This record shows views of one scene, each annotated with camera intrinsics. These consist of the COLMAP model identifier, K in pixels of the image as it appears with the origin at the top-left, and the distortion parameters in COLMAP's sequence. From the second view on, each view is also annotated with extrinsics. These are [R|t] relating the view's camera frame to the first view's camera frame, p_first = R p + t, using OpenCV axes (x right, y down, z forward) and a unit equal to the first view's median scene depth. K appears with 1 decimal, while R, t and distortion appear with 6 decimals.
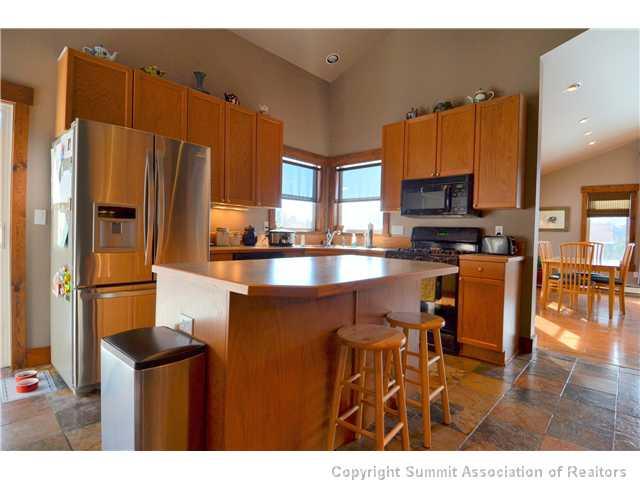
lens RADIAL K [[335.0, 0, 322.7], [0, 335.0, 239.2], [0, 0, 1]] dist [0.057853, -0.059064]
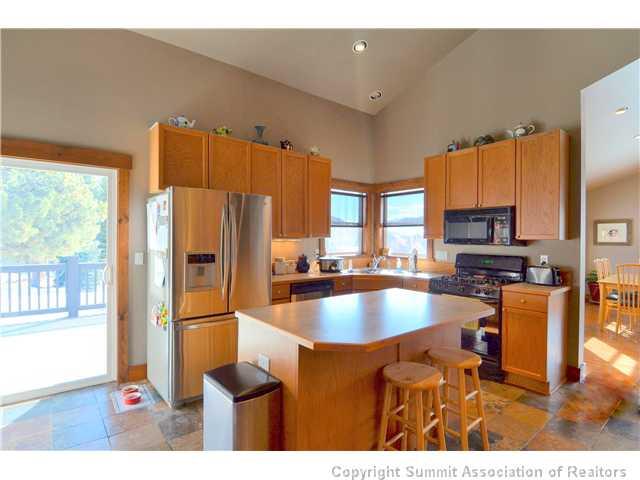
lens RADIAL K [[335.0, 0, 322.7], [0, 335.0, 239.2], [0, 0, 1]] dist [0.057853, -0.059064]
pose [[0.990518, -0.017334, -0.136282, 0.001038], [0.015385, 0.999764, -0.015335, -0.089229], [0.136516, 0.013093, 0.990551, -0.113634]]
